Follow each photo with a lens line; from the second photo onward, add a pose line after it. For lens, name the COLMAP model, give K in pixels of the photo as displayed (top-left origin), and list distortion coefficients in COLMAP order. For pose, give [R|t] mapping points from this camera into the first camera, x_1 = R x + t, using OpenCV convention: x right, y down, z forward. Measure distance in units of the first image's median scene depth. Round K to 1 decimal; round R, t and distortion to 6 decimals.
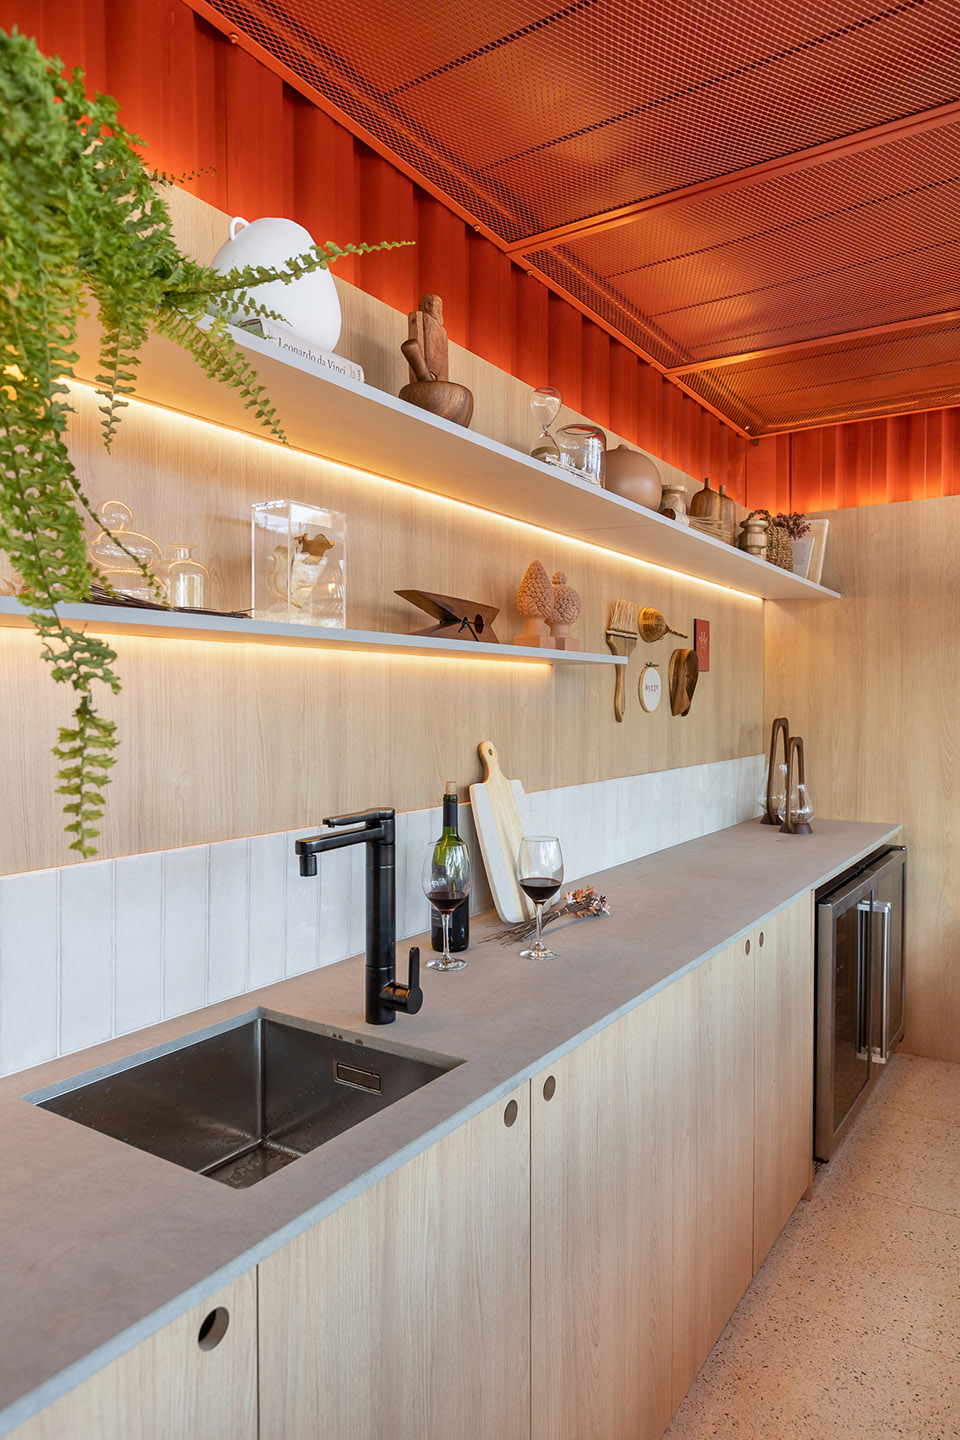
lens RADIAL K [[914.2, 0, 480.0], [0, 914.2, 720.0], [0, 0, 1]] dist [0.000141, 0.000414]
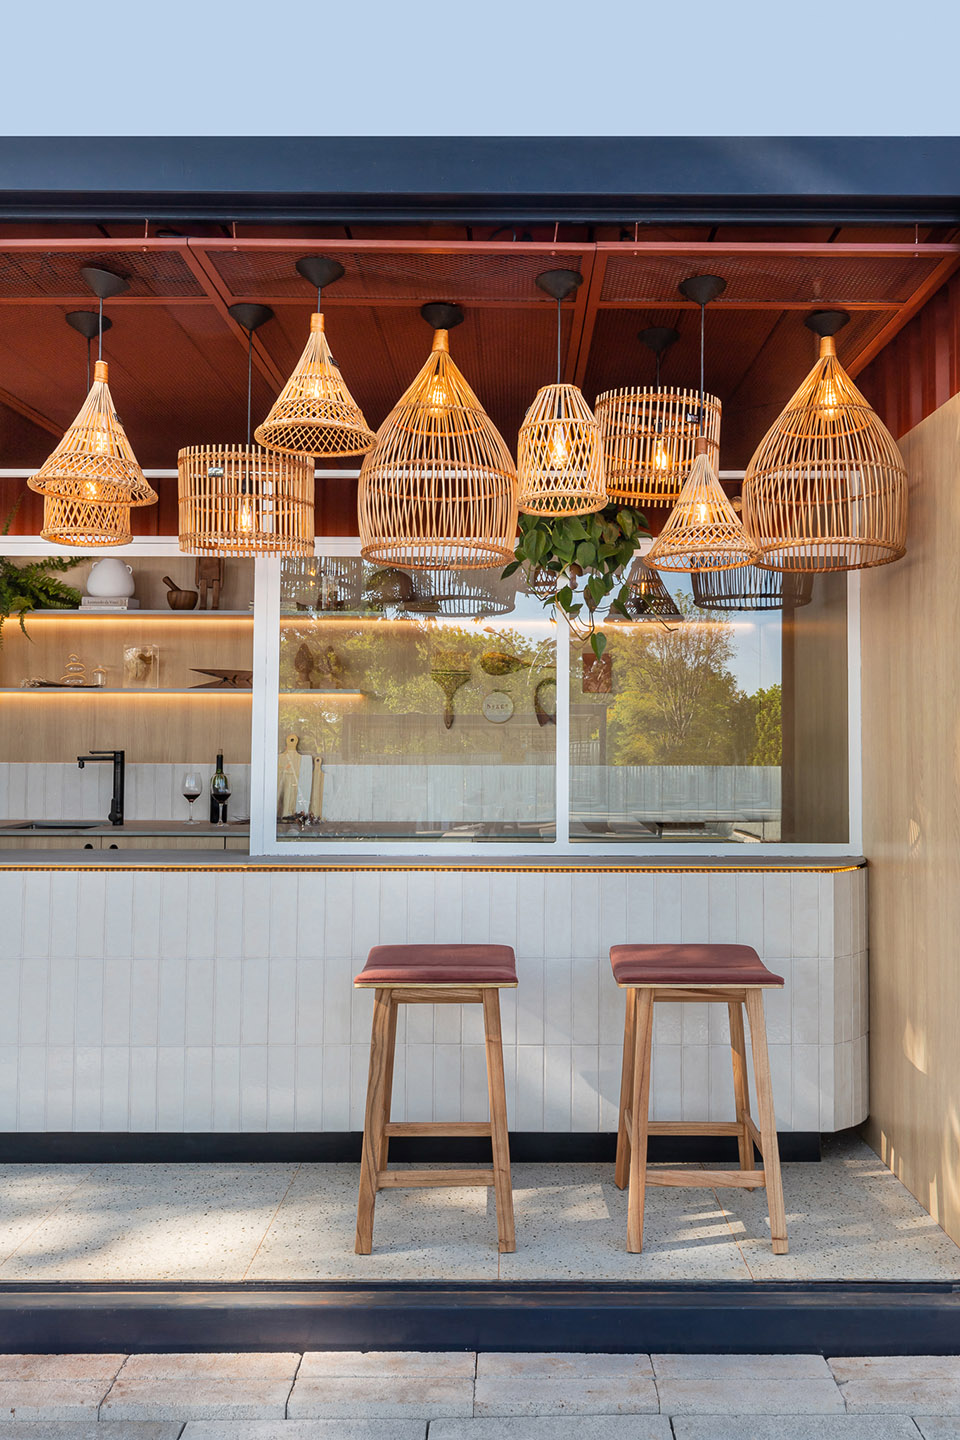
lens RADIAL K [[1019.8, 0, 500.4], [0, 1019.8, 703.7], [0, 0, 1]] dist [0.006197, 0.003278]
pose [[0.546707, -0.023921, -0.836983, 2.447692], [-0.020689, 0.998901, -0.042063, 0.045860], [0.837069, 0.040312, 0.545611, 0.187234]]
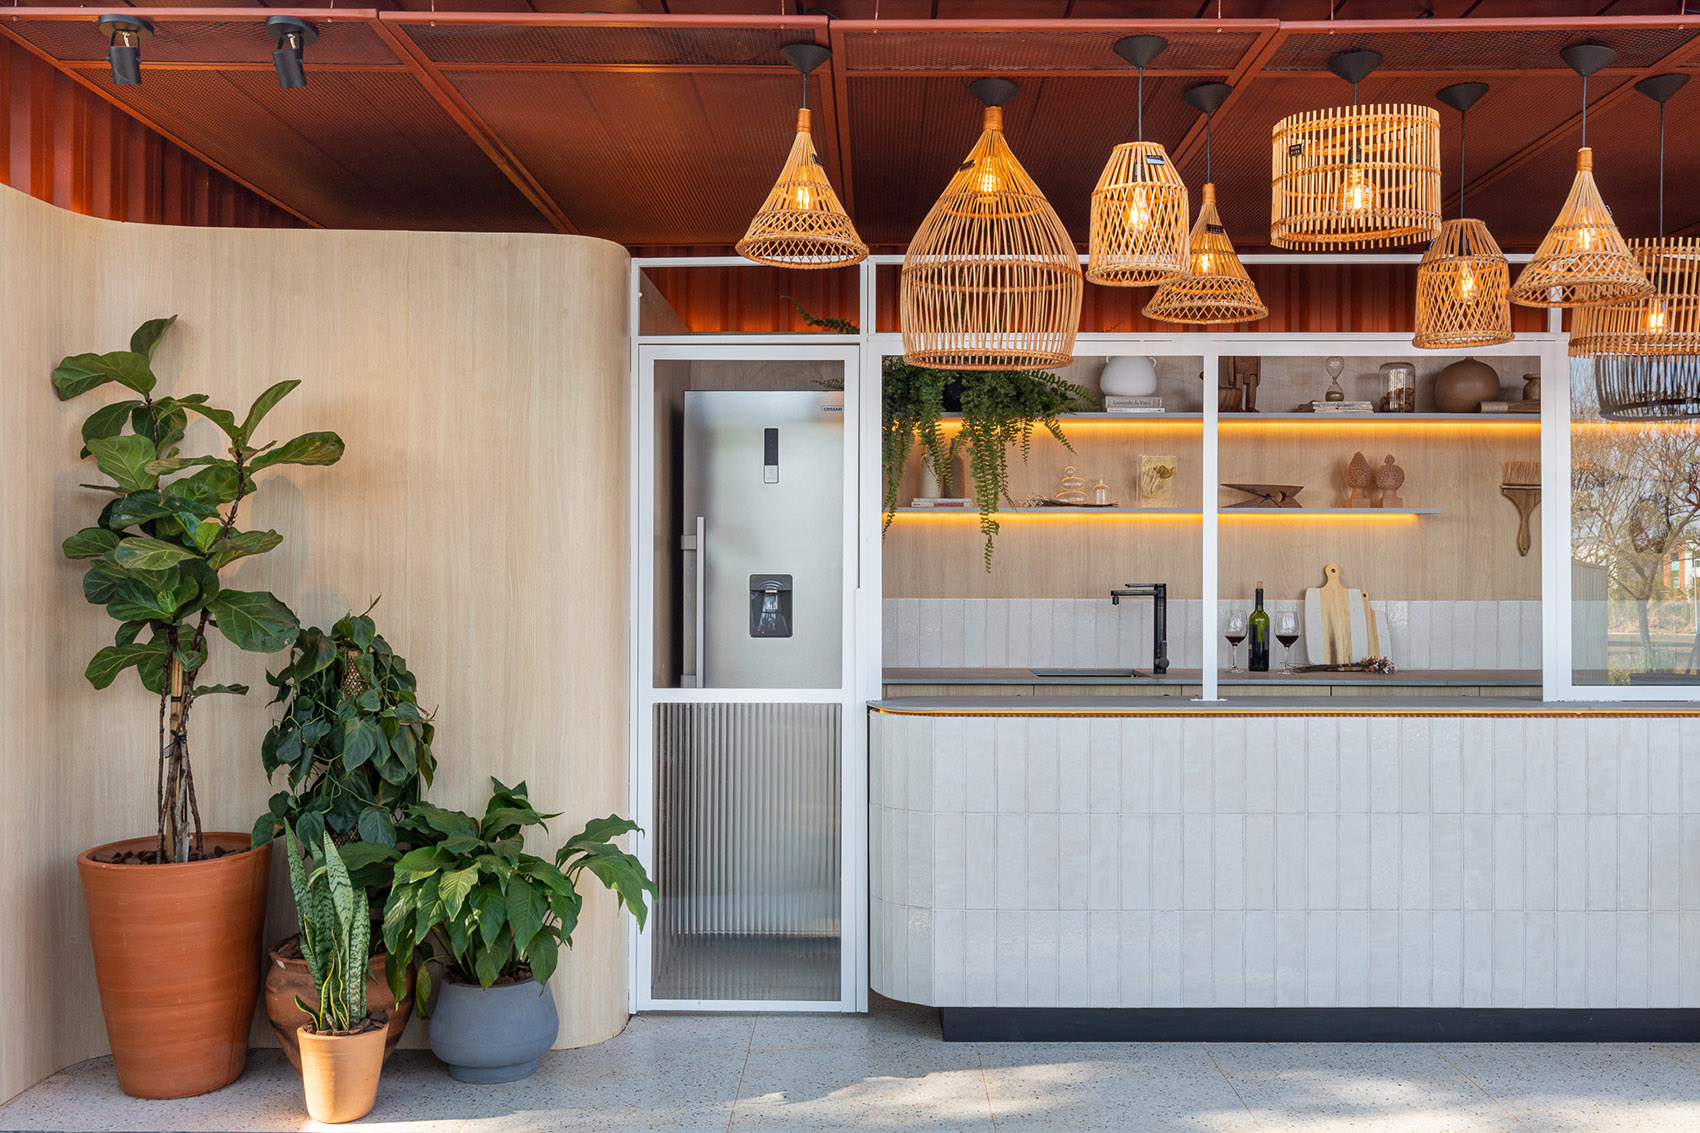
lens RADIAL K [[1474.4, 0, 850.0], [0, 1474.4, 566.5], [0, 0, 1]] dist [0.001157, -0.004956]
pose [[0.541437, -0.000052, -0.840742, 2.021253], [-0.018427, 0.999759, -0.011929, 0.086416], [0.840540, 0.021951, 0.541305, -1.321755]]
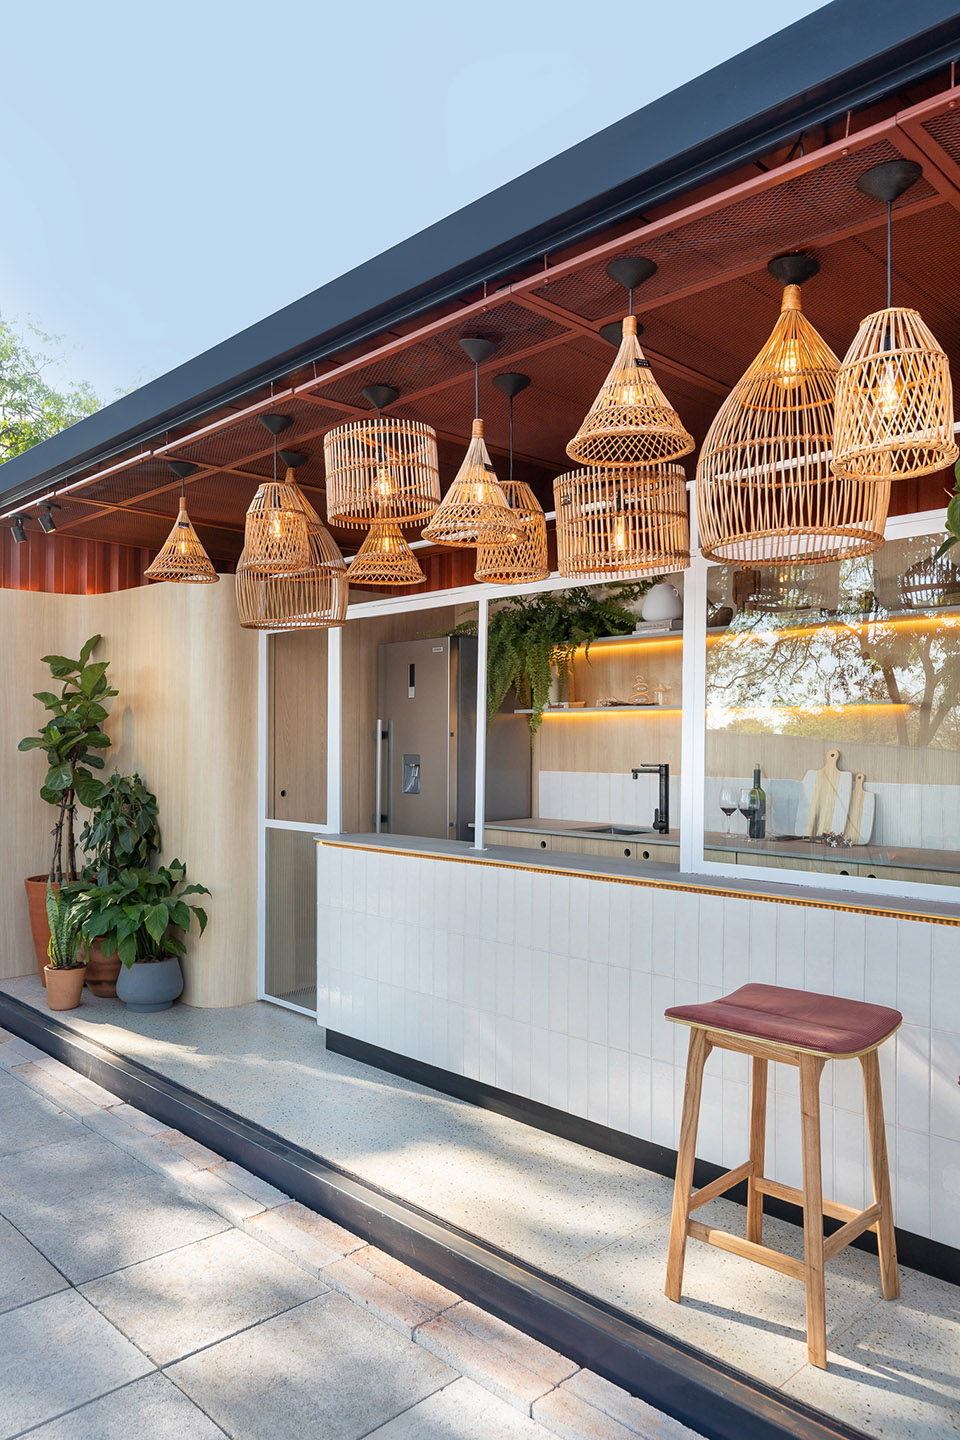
lens RADIAL K [[982.9, 0, 480.6], [0, 982.9, 740.2], [0, 0, 1]] dist [-0.006329, -0.000225]
pose [[-0.209515, -0.002298, -0.977803, 2.459330], [-0.021762, 0.999761, 0.002313, 0.017865], [0.977563, 0.021763, -0.209515, 0.824369]]
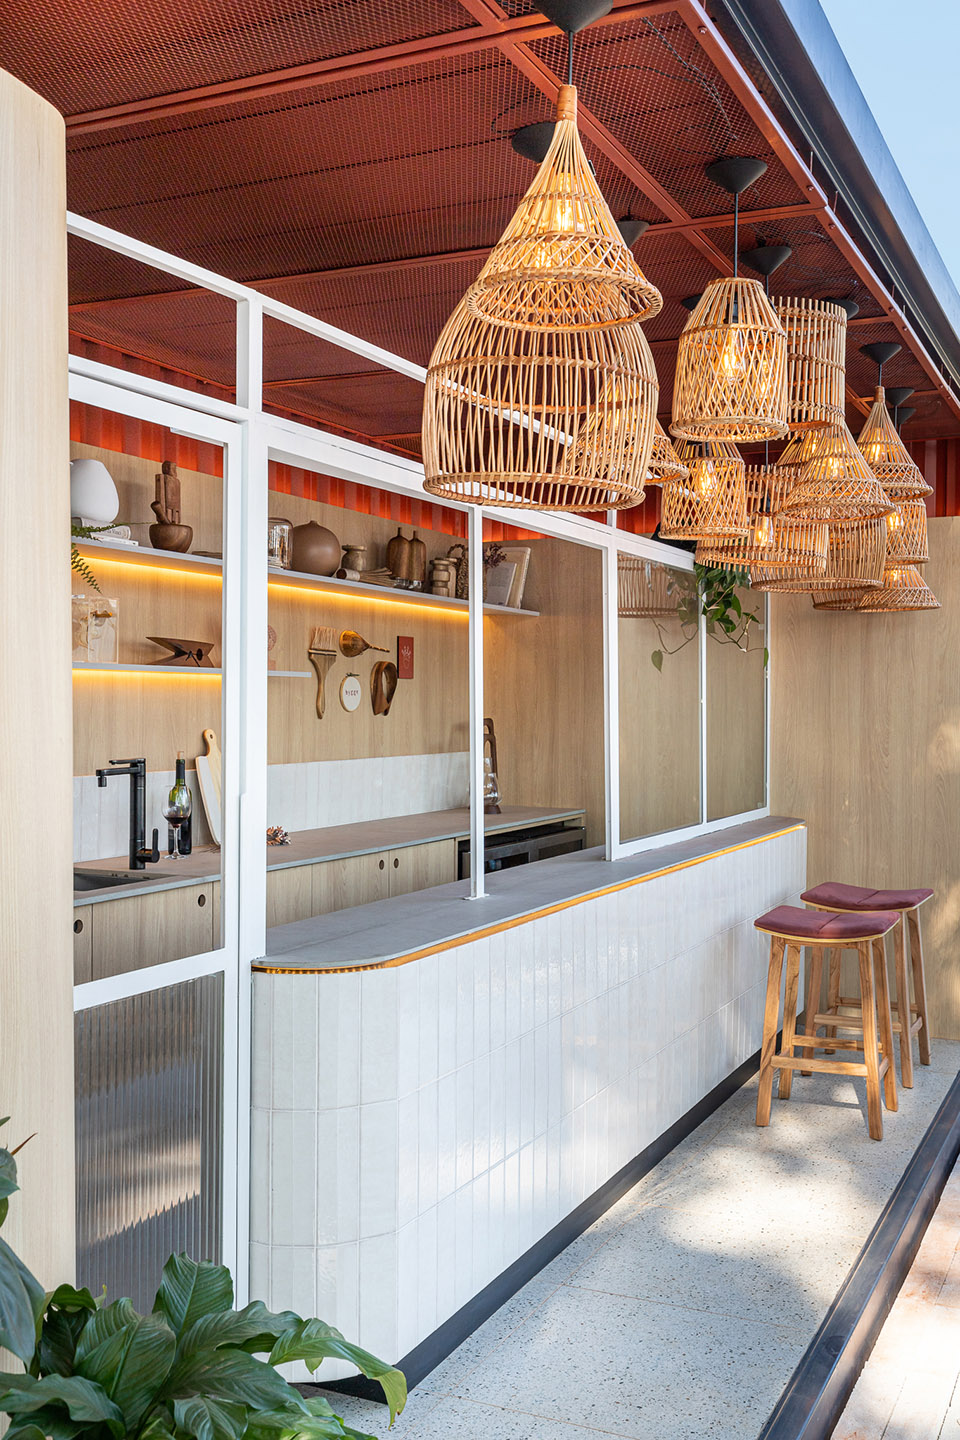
lens RADIAL K [[1410.8, 0, 480.0], [0, 1410.8, 720.0], [0, 0, 1]] dist [0.013468, 0.008147]
pose [[0.990132, 0.006273, 0.139999, 0.140854], [-0.005111, 0.999949, -0.008655, 0.030086], [-0.140046, 0.007854, 0.990114, -1.538594]]
